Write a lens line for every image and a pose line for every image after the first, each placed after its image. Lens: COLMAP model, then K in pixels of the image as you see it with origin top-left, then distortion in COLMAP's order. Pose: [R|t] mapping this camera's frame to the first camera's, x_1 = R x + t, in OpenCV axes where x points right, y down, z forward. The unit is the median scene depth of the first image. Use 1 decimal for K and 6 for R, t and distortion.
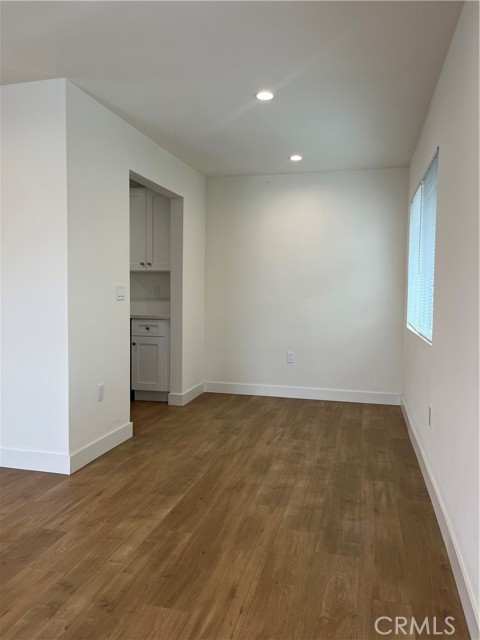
lens RADIAL K [[483.7, 0, 240.0], [0, 483.7, 320.0], [0, 0, 1]] dist [0.002473, 0.001111]
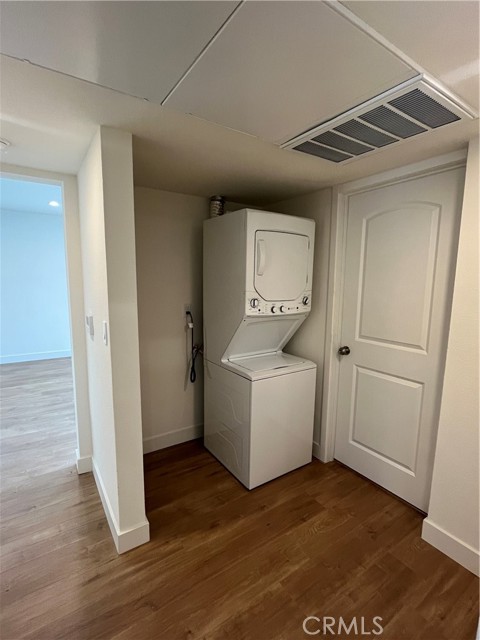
lens RADIAL K [[303.2, 0, 240.0], [0, 303.2, 320.0], [0, 0, 1]] dist [0.000029, 0.000004]
pose [[-0.754298, -0.107090, 0.647740, -2.162544], [0.017020, 0.983086, 0.182353, -0.224572], [-0.656312, 0.148573, -0.739717, 1.433881]]
